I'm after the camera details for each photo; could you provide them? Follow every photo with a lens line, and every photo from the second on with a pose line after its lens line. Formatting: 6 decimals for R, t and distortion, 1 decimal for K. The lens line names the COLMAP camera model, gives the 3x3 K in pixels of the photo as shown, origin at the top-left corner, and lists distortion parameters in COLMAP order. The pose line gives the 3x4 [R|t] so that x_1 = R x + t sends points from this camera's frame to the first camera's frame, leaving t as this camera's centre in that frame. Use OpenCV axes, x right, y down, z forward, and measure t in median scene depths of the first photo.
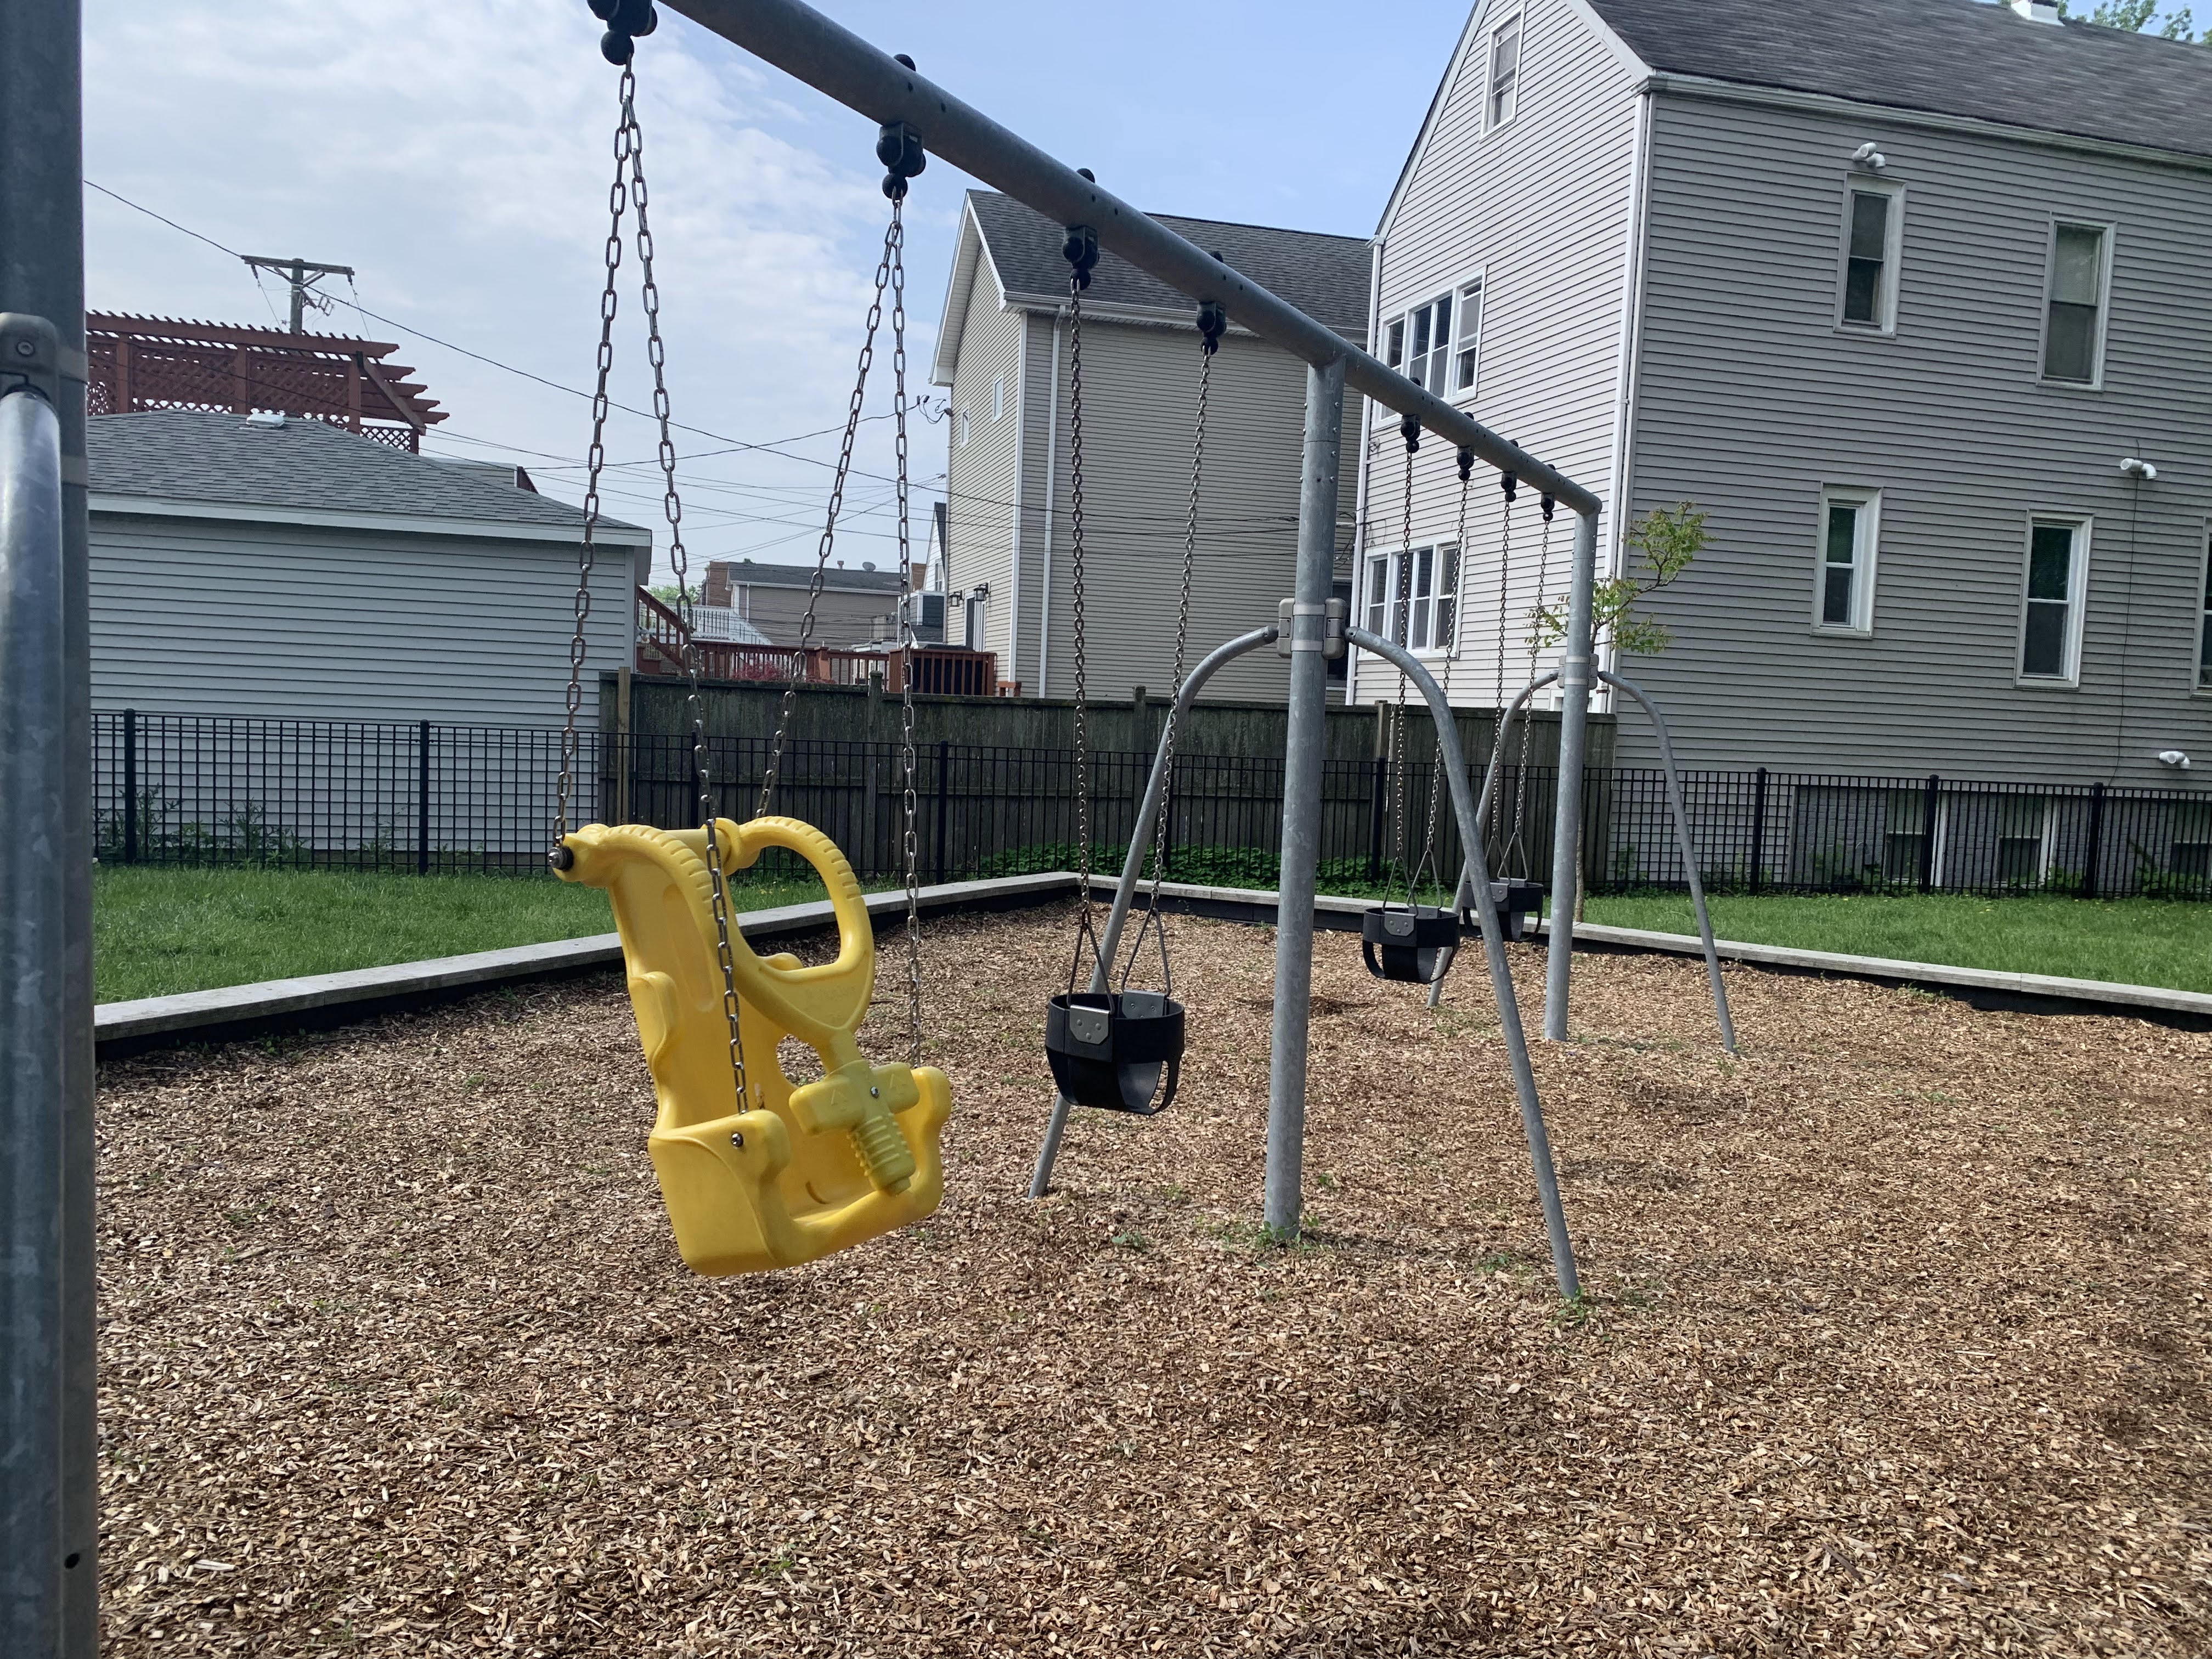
lens RADIAL K [[1653.3, 0, 1105.3], [0, 1653.3, 834.2], [0, 0, 1]] dist [0.004746, -0.010475]
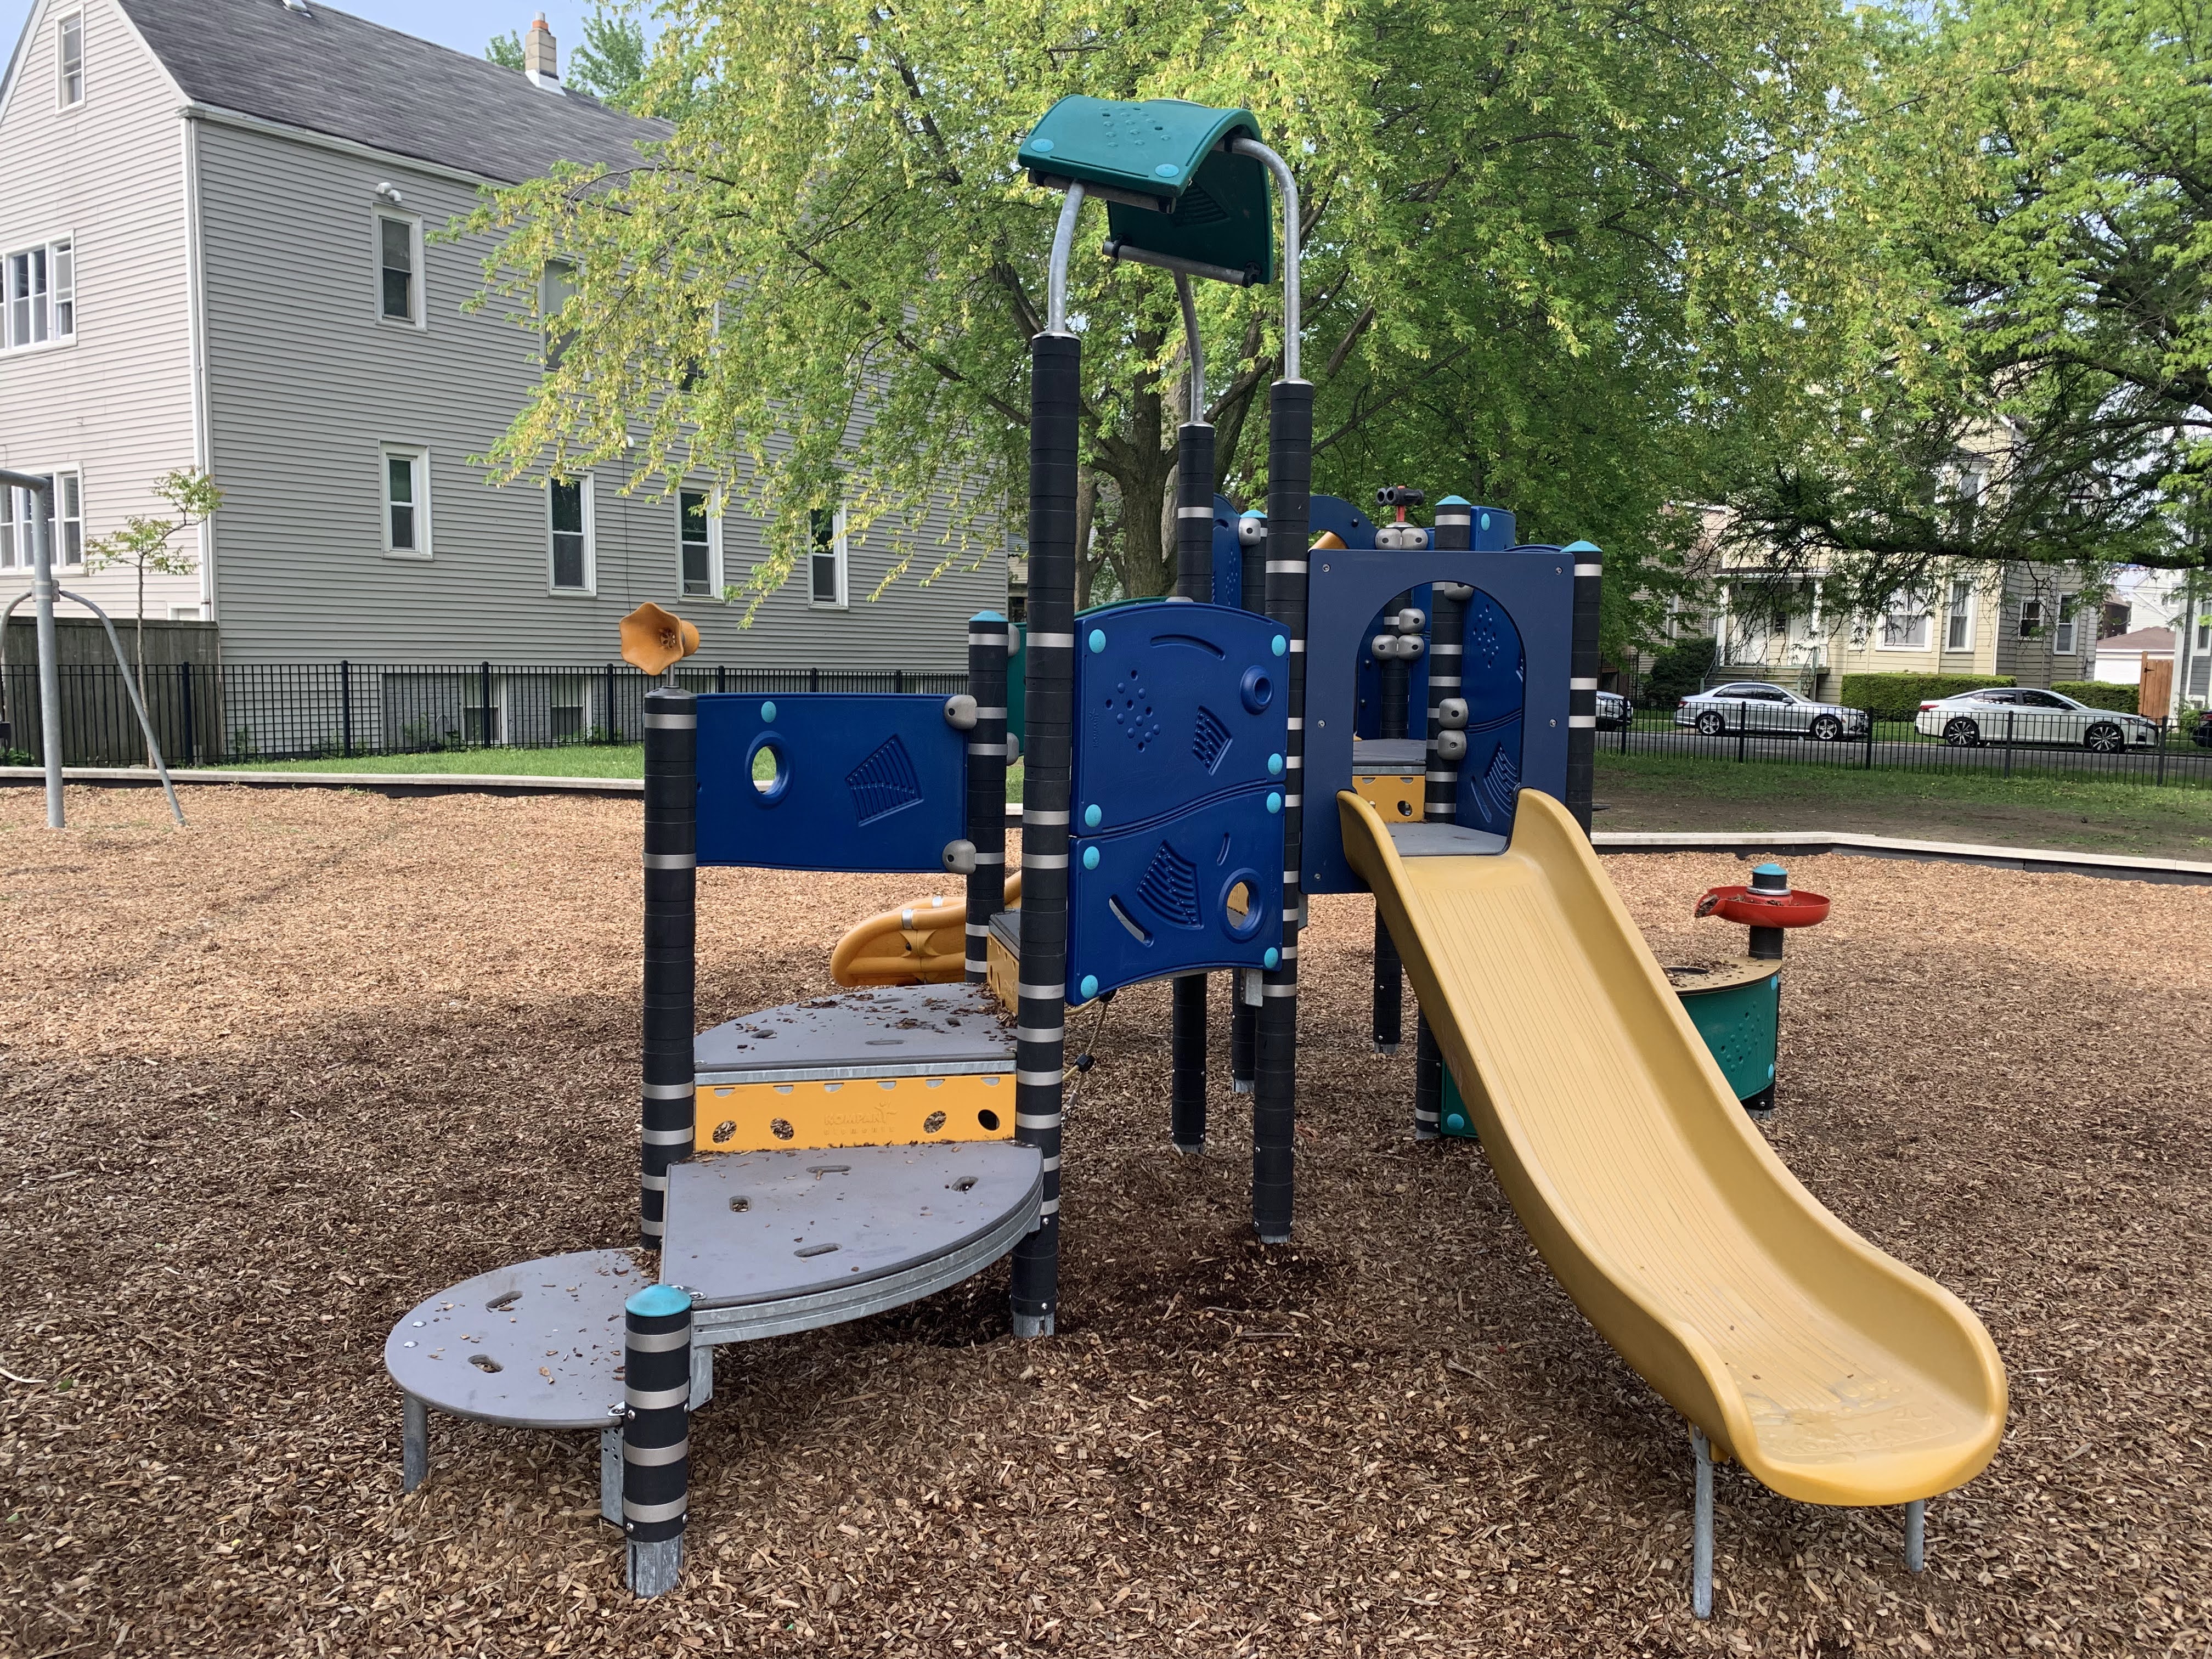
lens RADIAL K [[1653.3, 0, 1105.6], [0, 1653.3, 821.7], [0, 0, 1]] dist [0.004746, -0.010475]
pose [[0.769784, -0.095633, 0.631100, 0.022138], [0.066342, 0.995345, 0.069907, 0.033258], [-0.634847, -0.011945, 0.772545, -0.370939]]
